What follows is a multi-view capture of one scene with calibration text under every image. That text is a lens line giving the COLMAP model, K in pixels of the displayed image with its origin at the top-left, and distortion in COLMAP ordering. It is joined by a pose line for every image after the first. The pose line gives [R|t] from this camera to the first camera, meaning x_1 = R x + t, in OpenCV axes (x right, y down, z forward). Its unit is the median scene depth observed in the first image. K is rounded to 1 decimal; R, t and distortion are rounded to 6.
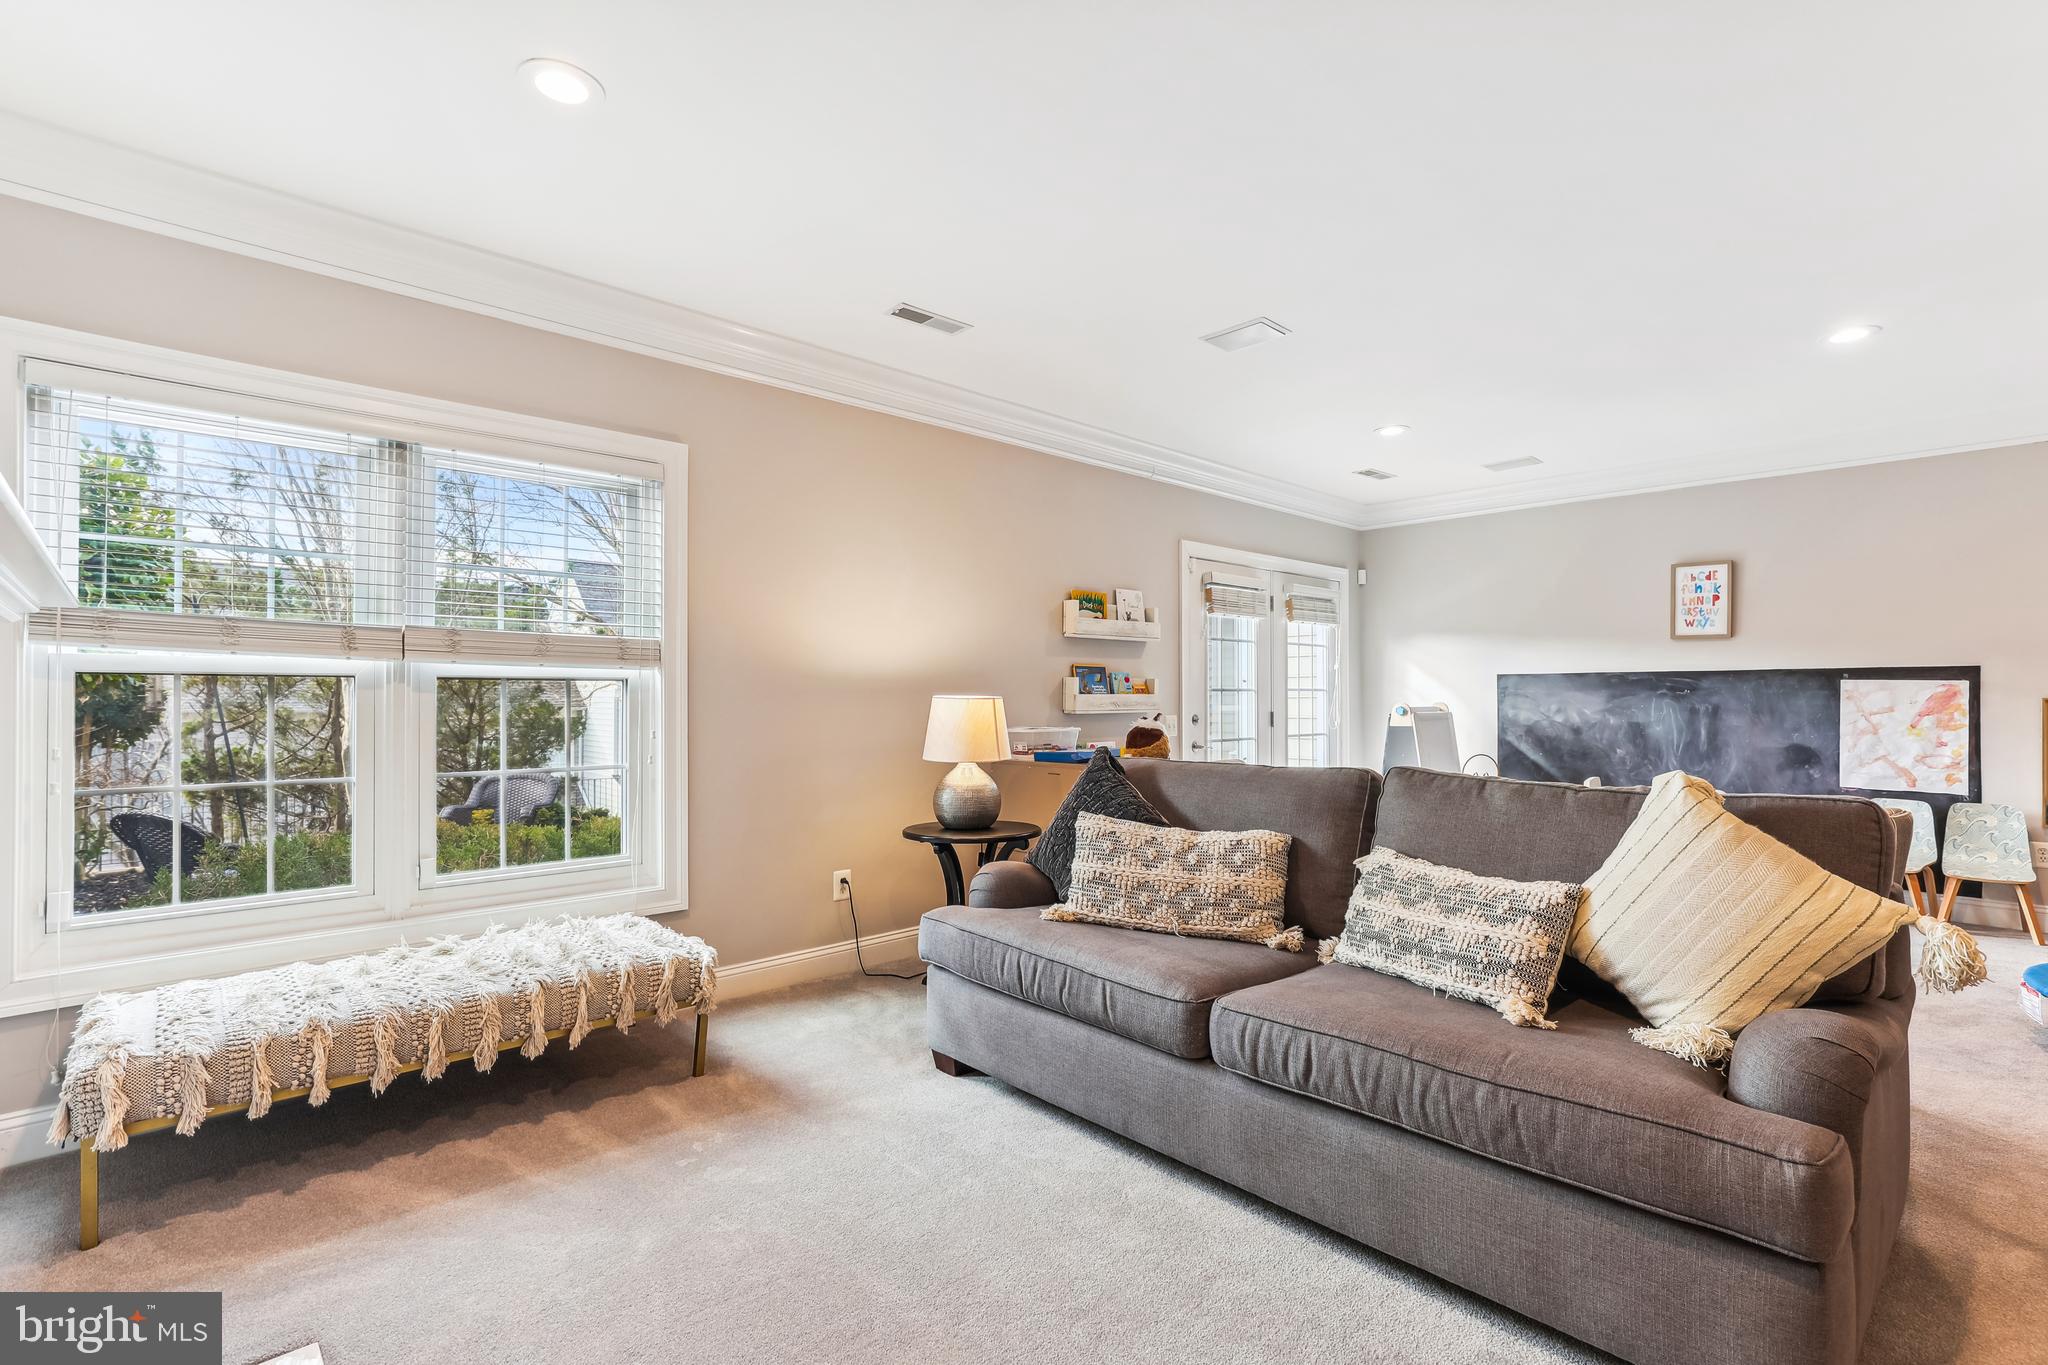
lens RADIAL K [[945.6, 0, 1017.4], [0, 945.6, 682.9], [0, 0, 1]] dist [-0.004579, 0.001024]
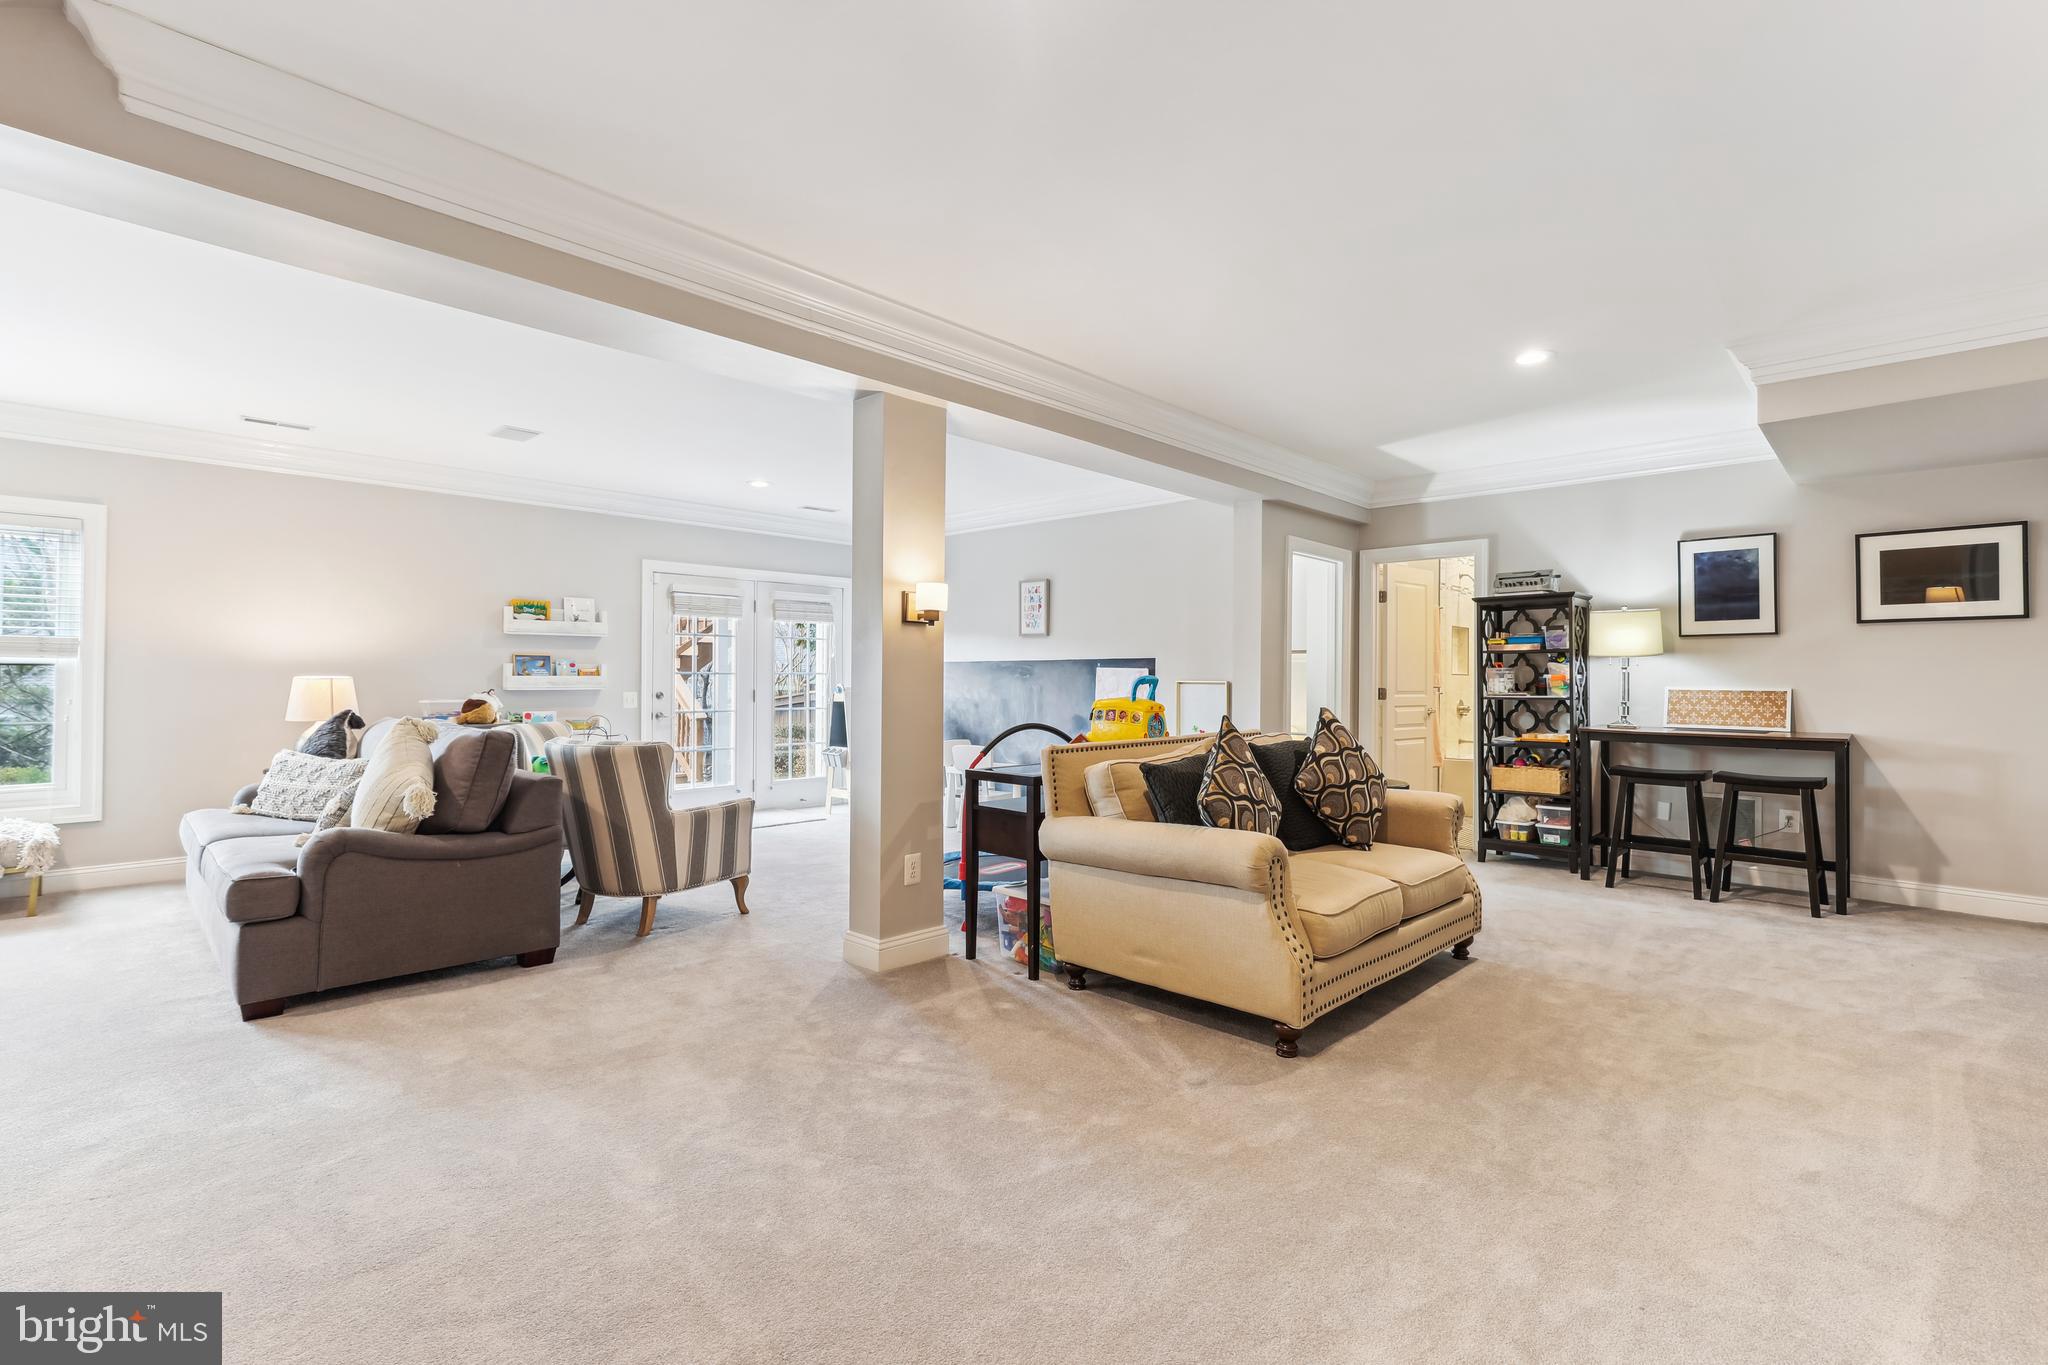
lens RADIAL K [[945.6, 0, 1017.0], [0, 945.6, 672.7], [0, 0, 1]] dist [-0.004579, 0.001024]
pose [[0.999048, 0.003920, 0.043443, 0.667924], [-0.004280, 0.999957, 0.008211, -0.006474], [-0.043409, -0.008389, 0.999022, -0.353188]]
